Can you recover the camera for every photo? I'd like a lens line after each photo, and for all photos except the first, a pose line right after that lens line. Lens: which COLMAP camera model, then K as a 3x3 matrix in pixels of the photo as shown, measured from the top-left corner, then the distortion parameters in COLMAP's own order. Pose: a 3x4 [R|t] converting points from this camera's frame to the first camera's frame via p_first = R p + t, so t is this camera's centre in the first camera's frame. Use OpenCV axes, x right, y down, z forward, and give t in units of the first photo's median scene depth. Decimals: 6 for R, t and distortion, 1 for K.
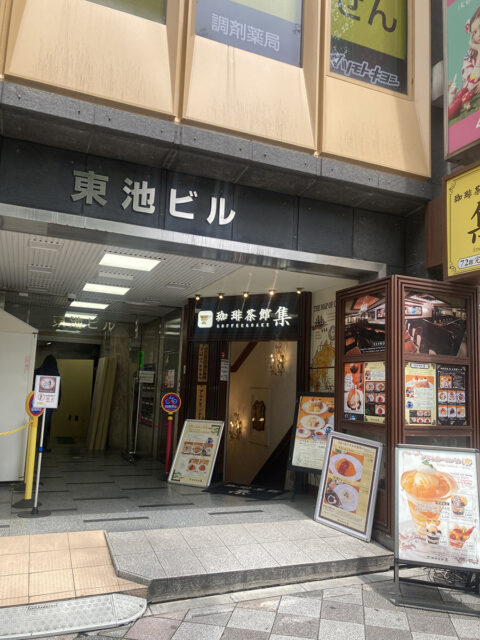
lens RADIAL K [[519.4, 0, 239.7], [0, 519.4, 320.7], [0, 0, 1]] dist [0.042614, -0.033528]
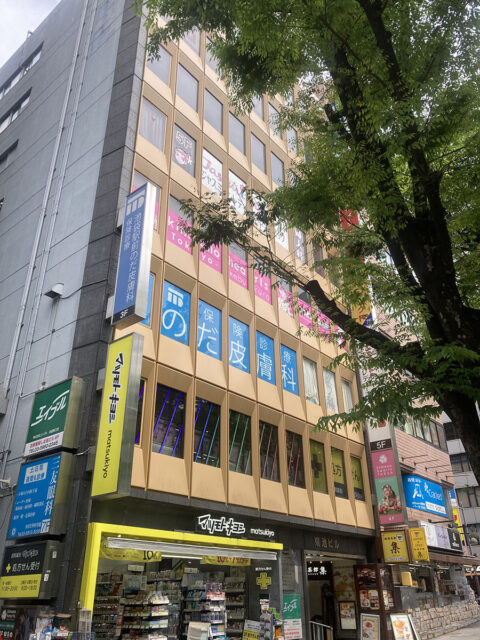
lens RADIAL K [[519.4, 0, 239.3], [0, 519.4, 319.2], [0, 0, 1]] dist [0.042614, -0.033528]
pose [[0.893563, 0.169035, 0.415900, -2.221278], [-0.012304, 0.935281, -0.353693, -0.349968], [-0.448770, 0.310930, 0.837812, -2.041174]]
